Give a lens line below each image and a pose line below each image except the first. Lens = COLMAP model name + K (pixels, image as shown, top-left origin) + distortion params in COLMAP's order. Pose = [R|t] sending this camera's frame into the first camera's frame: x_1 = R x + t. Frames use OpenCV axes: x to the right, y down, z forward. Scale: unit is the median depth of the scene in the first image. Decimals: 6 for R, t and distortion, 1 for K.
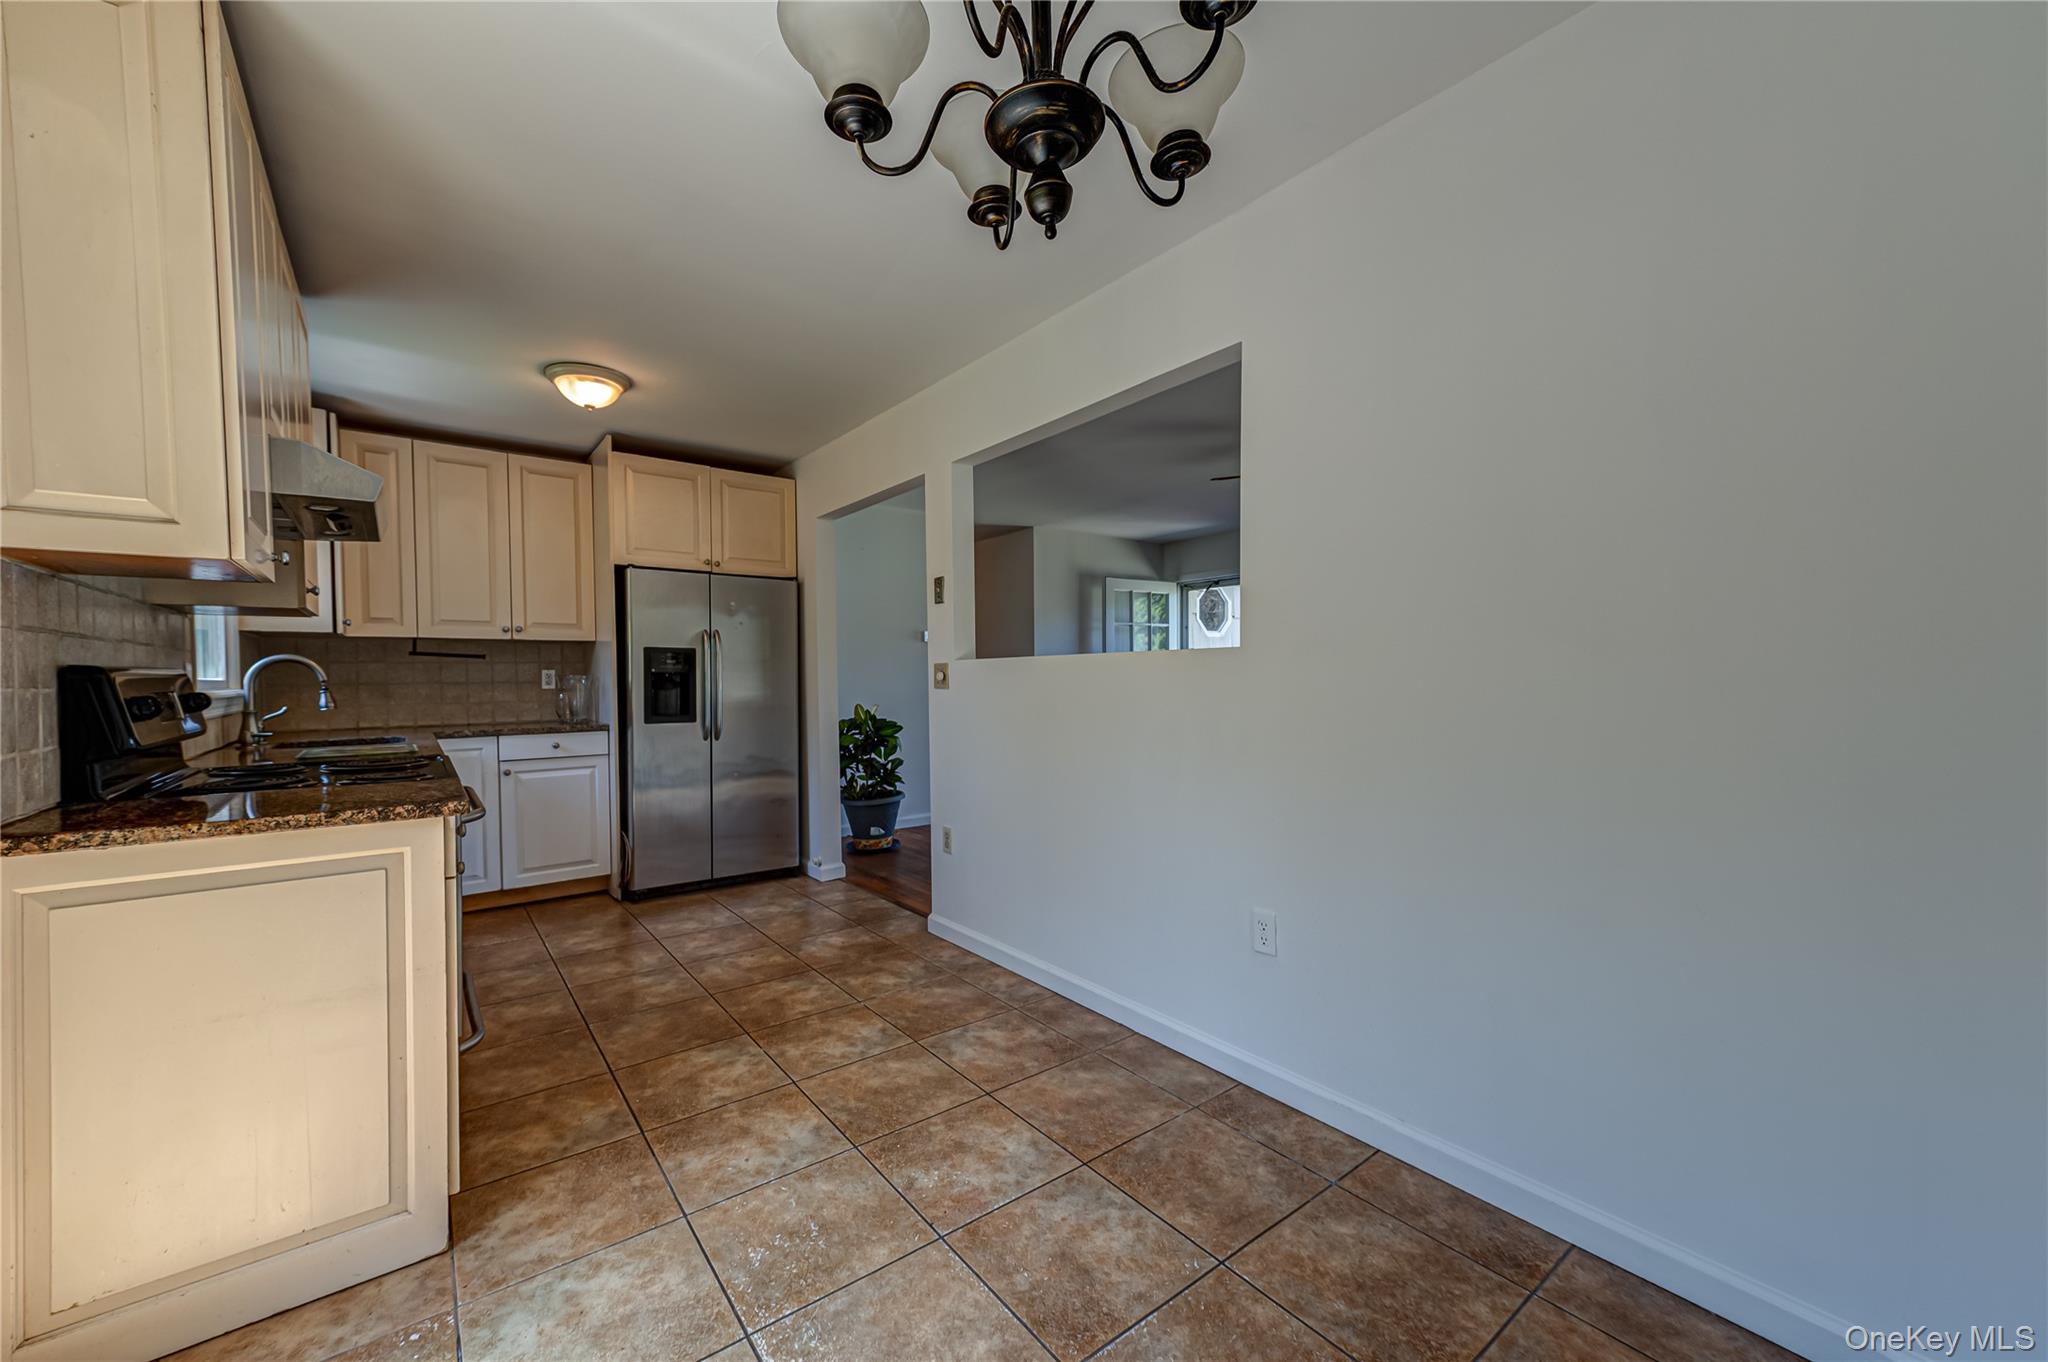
lens RADIAL K [[795.5, 0, 1018.7], [0, 795.5, 691.5], [0, 0, 1]] dist [0.015376, -0.000178]
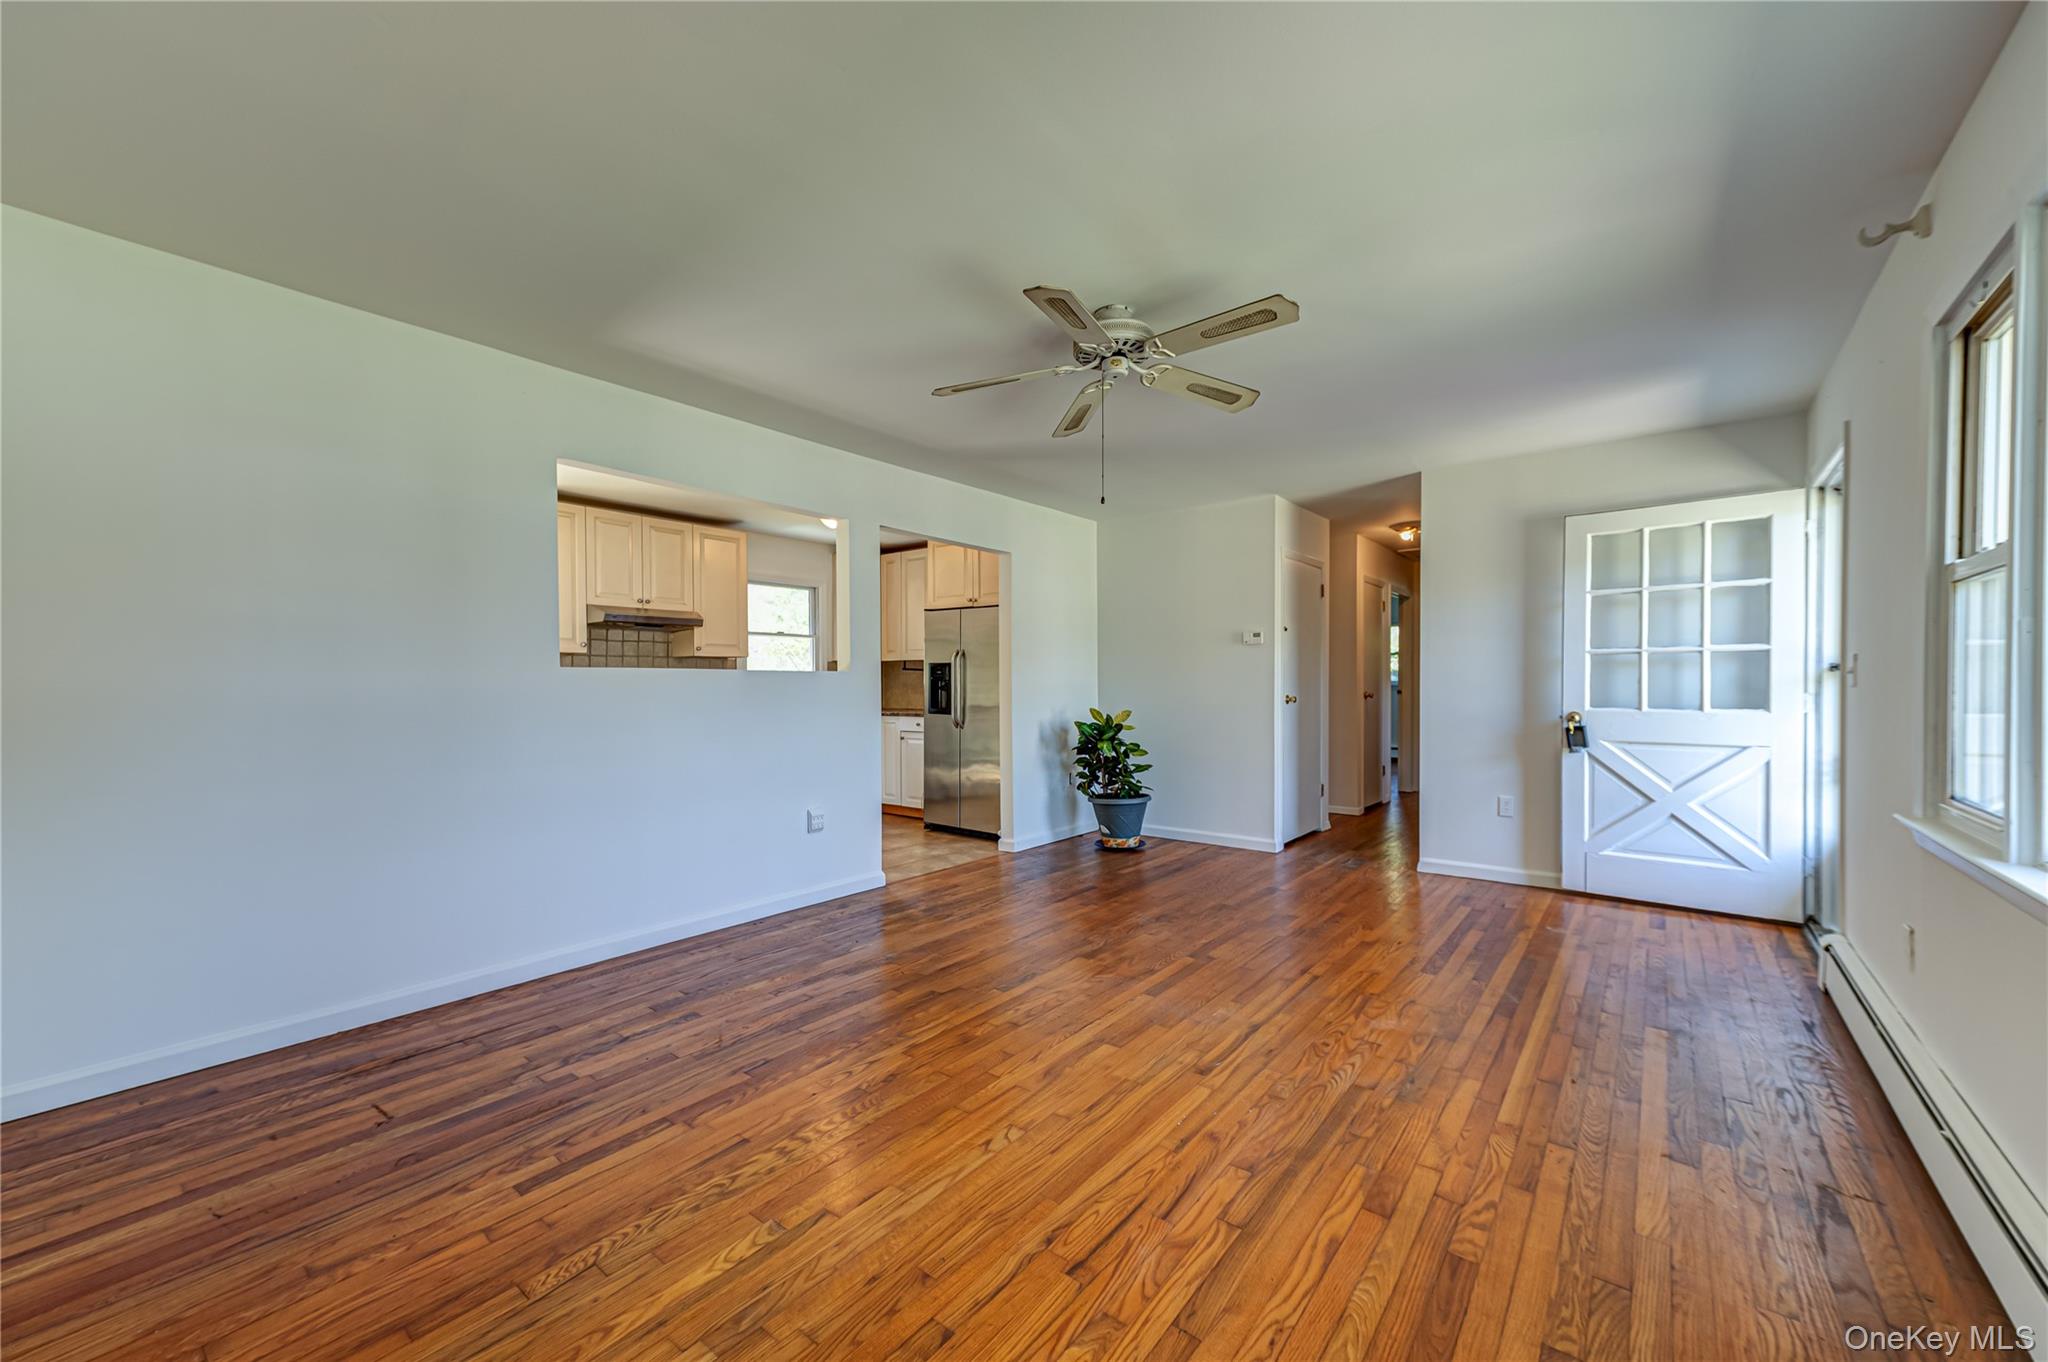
lens RADIAL K [[795.5, 0, 1018.7], [0, 795.5, 691.5], [0, 0, 1]] dist [0.015376, -0.000178]
pose [[0.279632, 0.010776, -0.960047, 1.229033], [-0.014767, 0.999867, 0.006922, -0.016633], [0.959994, 0.012242, 0.279754, 0.871164]]
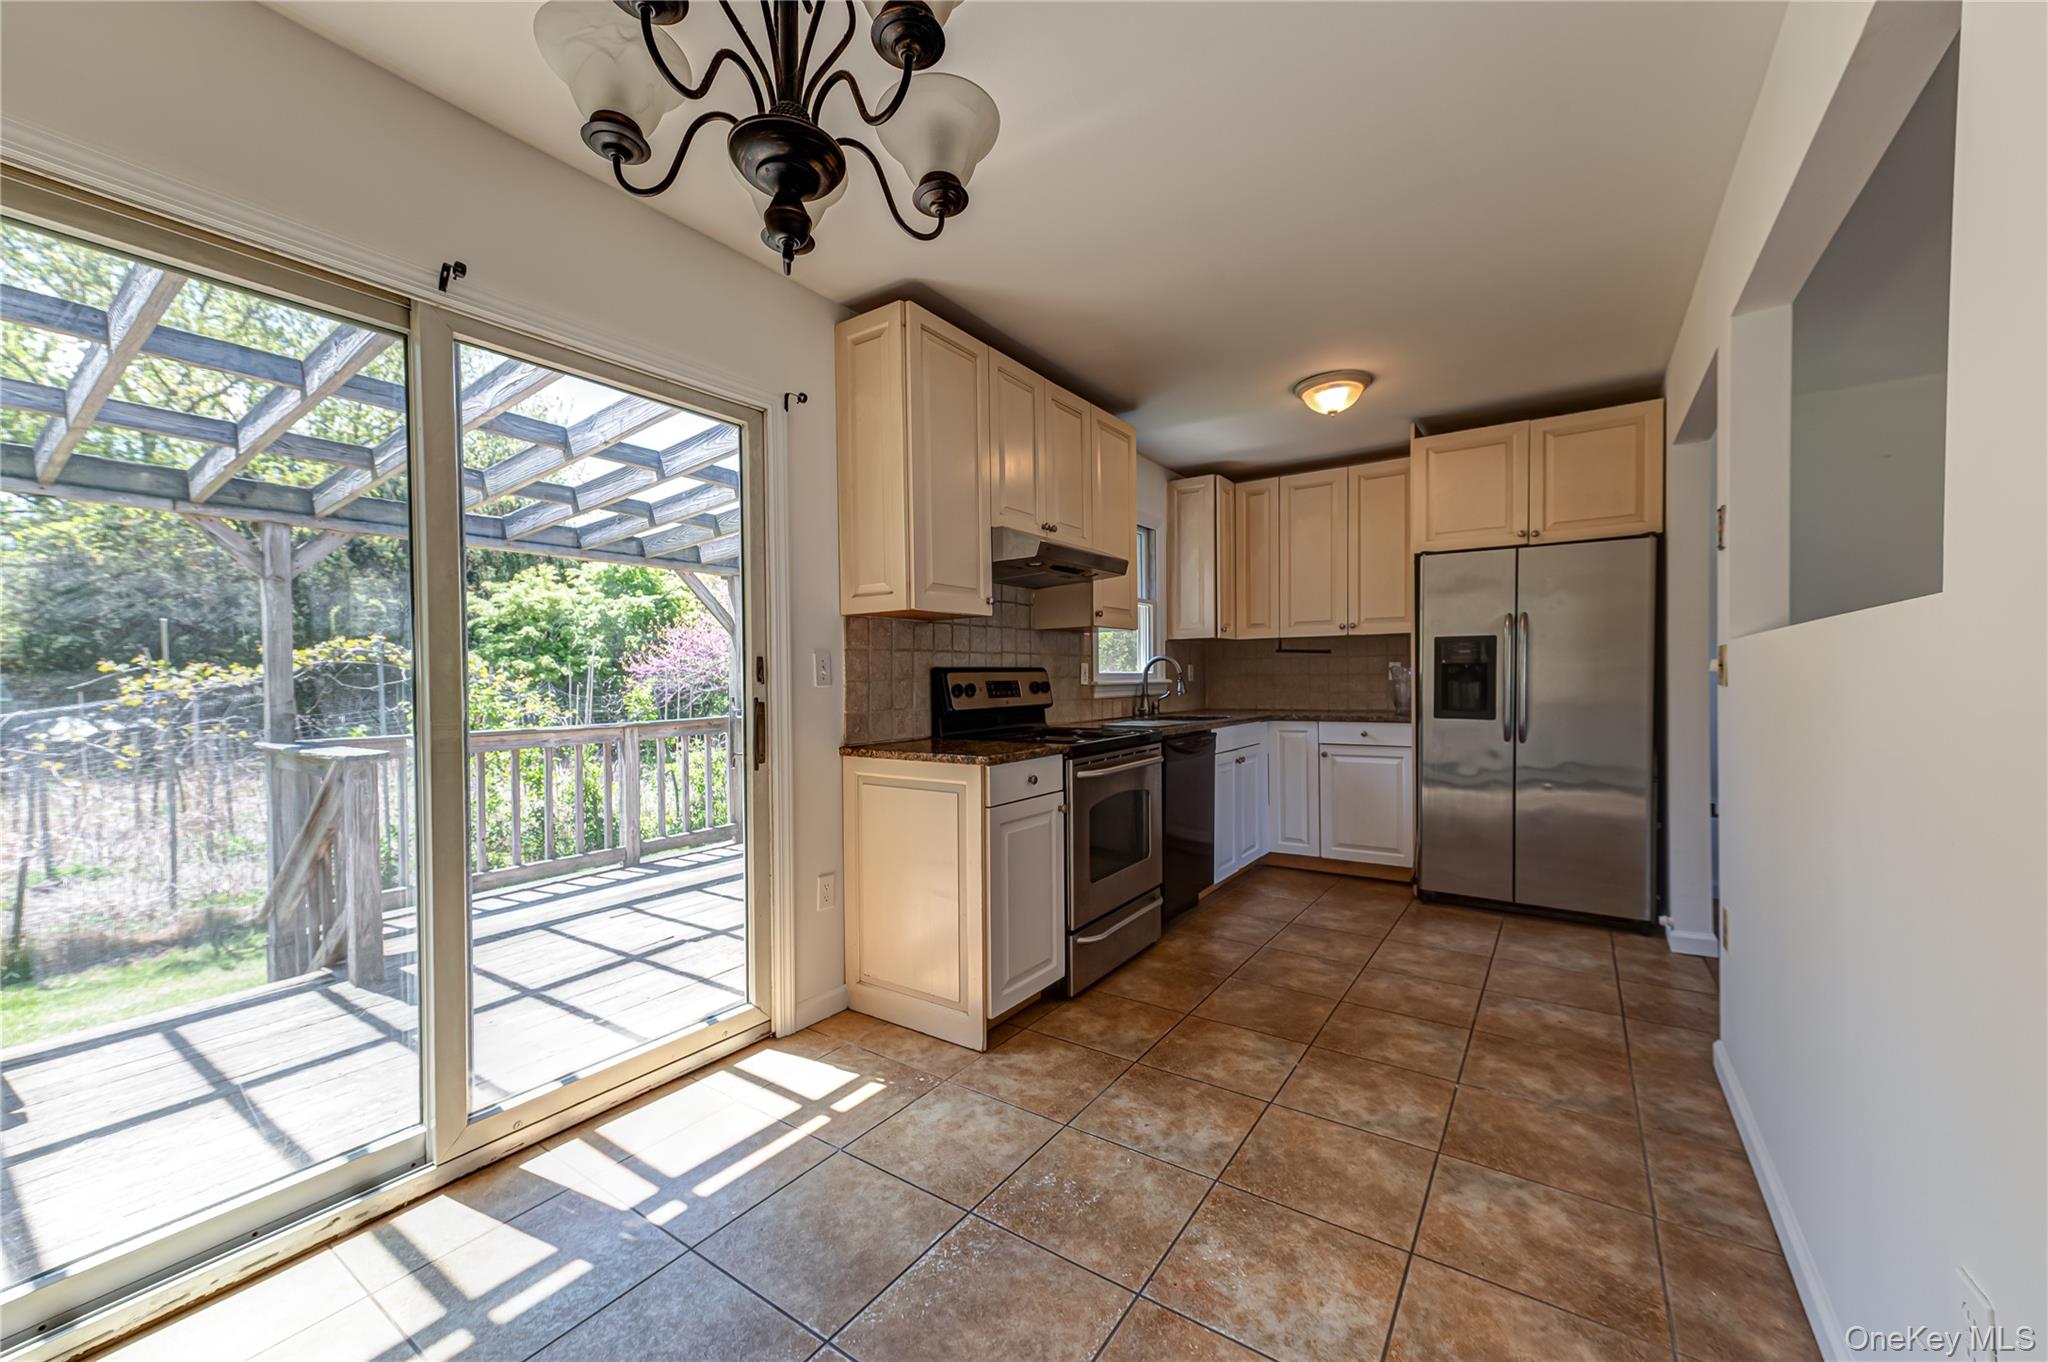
lens RADIAL K [[795.5, 0, 1018.7], [0, 795.5, 691.5], [0, 0, 1]] dist [0.015376, -0.000178]
pose [[0.307457, 0.022651, -0.951292, 0.330951], [-0.010080, 0.999738, 0.020547, -0.006507], [0.951509, 0.003272, 0.307604, 0.277712]]
